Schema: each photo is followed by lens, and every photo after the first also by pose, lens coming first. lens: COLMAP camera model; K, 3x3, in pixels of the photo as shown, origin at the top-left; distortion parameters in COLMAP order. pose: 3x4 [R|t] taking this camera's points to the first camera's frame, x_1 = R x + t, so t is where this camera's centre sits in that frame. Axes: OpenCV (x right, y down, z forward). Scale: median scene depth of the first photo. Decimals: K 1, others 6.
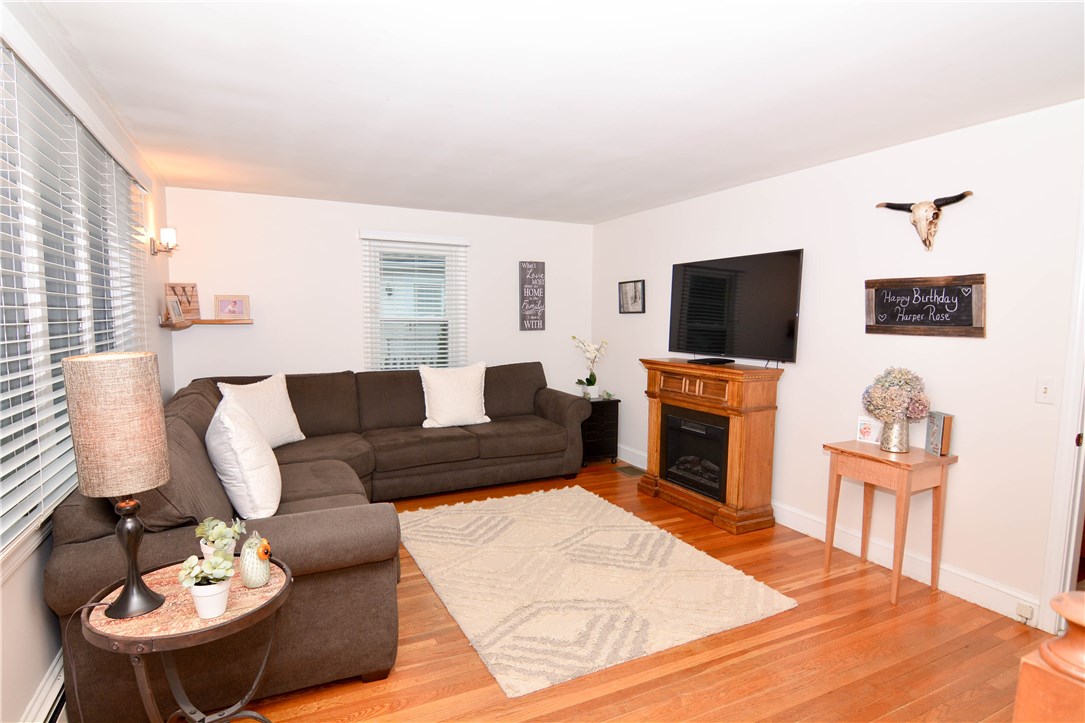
lens RADIAL K [[557.0, 0, 536.8], [0, 557.0, 364.2], [0, 0, 1]] dist [-0.019572, -0.002006]
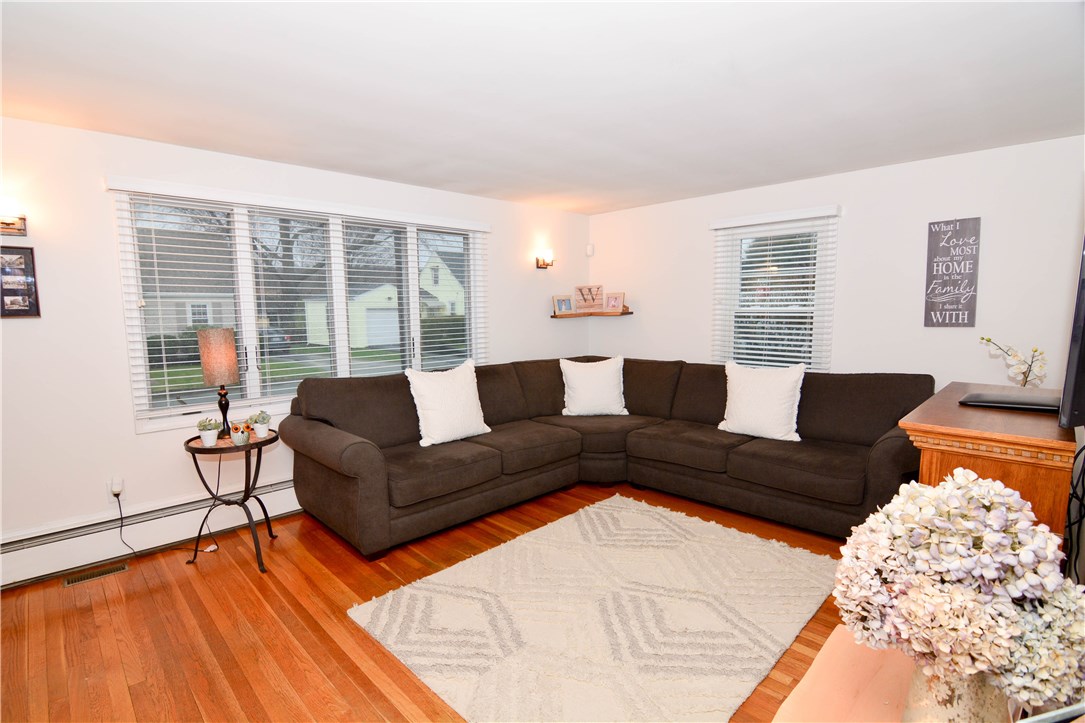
lens RADIAL K [[519.4, 0, 536.2], [0, 519.4, 366.3], [0, 0, 1]] dist [-0.008495, -0.001163]
pose [[0.322769, 0.097309, -0.941462, 0.334581], [-0.061798, 0.994745, 0.081630, -0.027634], [0.944458, 0.031833, 0.327086, 0.284220]]
